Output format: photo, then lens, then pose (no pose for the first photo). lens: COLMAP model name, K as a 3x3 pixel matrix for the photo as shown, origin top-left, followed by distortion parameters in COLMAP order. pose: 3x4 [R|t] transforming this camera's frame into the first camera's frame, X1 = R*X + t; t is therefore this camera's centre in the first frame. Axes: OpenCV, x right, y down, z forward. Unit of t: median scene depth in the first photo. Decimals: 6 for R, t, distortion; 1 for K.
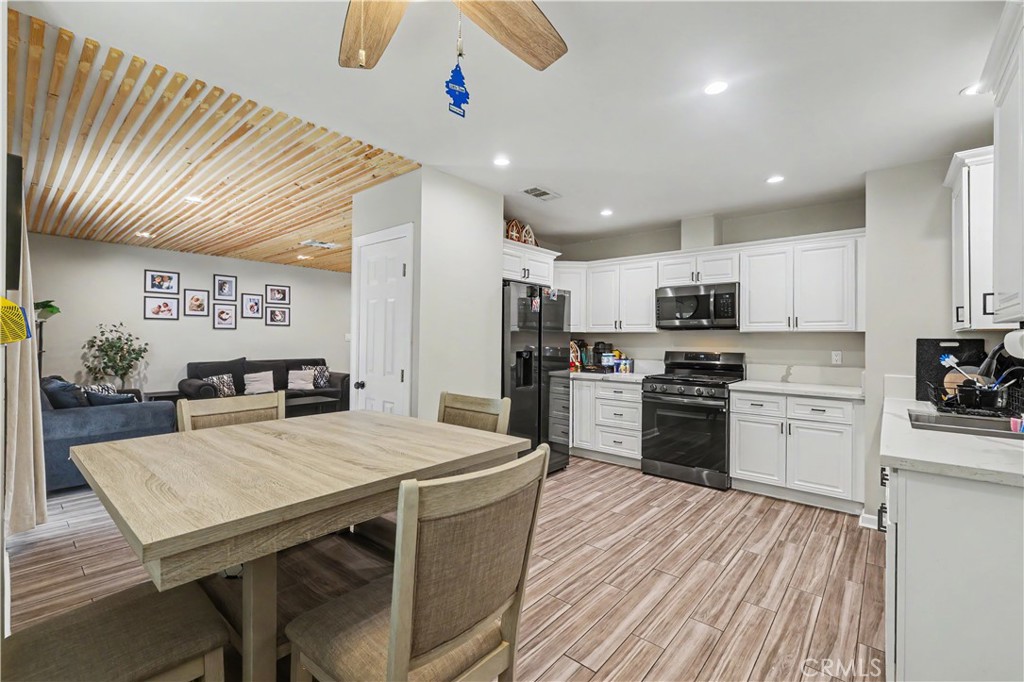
lens RADIAL K [[440.1, 0, 508.1], [0, 440.1, 337.4], [0, 0, 1]] dist [-0.000325, -0.000216]
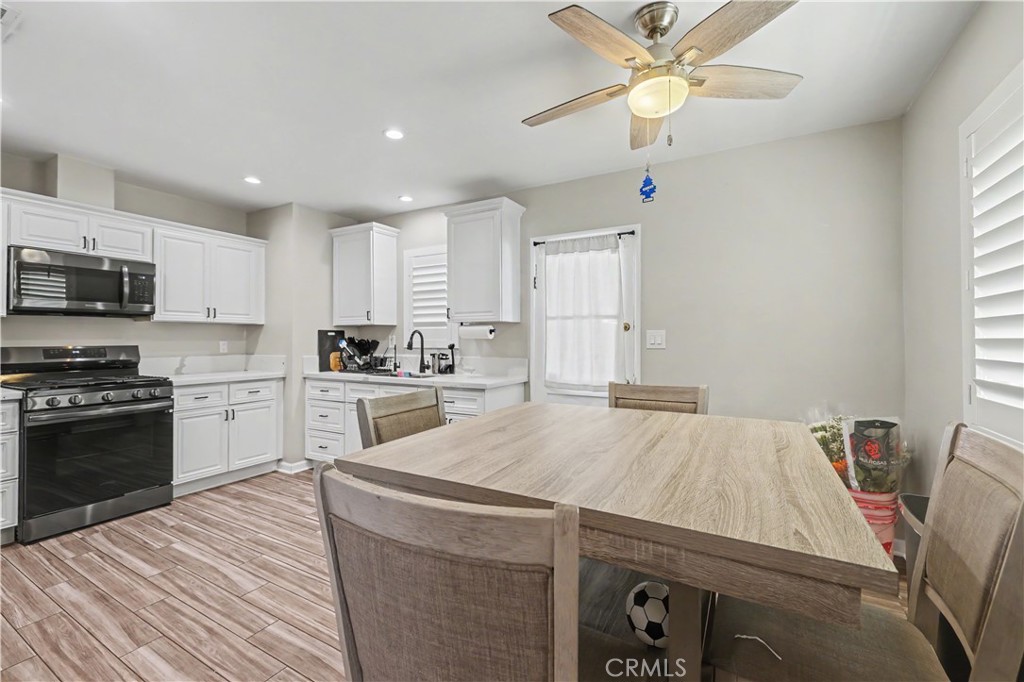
lens RADIAL K [[433.1, 0, 507.9], [0, 433.1, 333.6], [0, 0, 1]] dist [-0.000840, -0.000028]
pose [[-0.192914, 0.002494, 0.981212, -0.460889], [-0.004794, 0.999982, -0.003484, 0.012672], [-0.981204, -0.005376, -0.192899, 0.498689]]
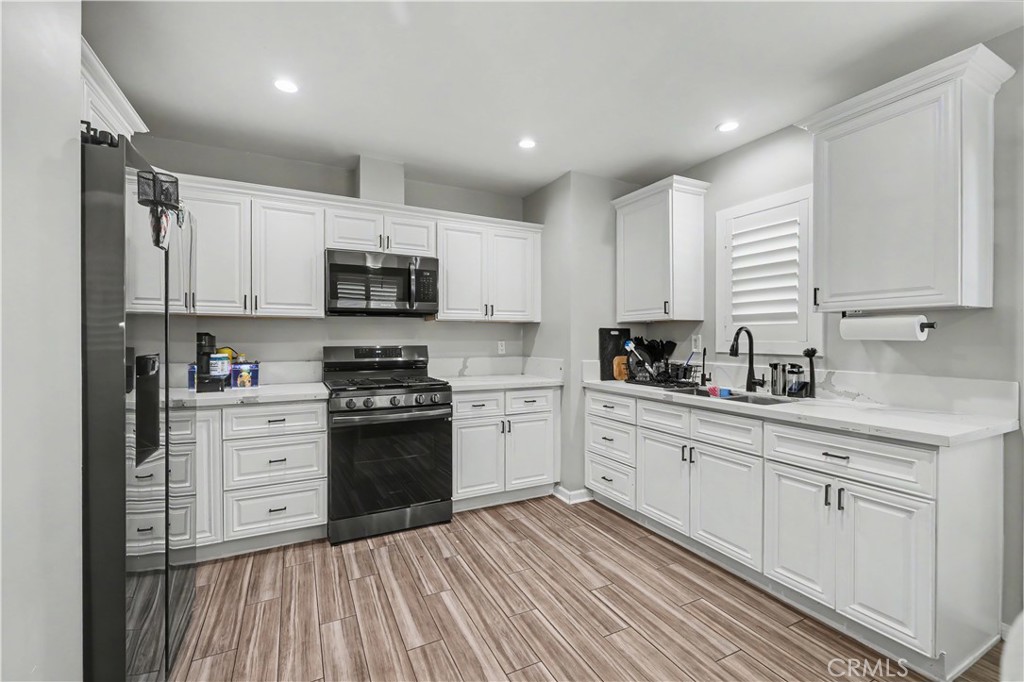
lens RADIAL K [[429.2, 0, 509.5], [0, 429.2, 341.7], [0, 0, 1]] dist [-0.000623, -0.000078]
pose [[0.380617, -0.016666, 0.924583, -0.164754], [-0.001507, 0.999825, 0.018642, 0.013557], [-0.924732, -0.008489, 0.380525, 0.596138]]
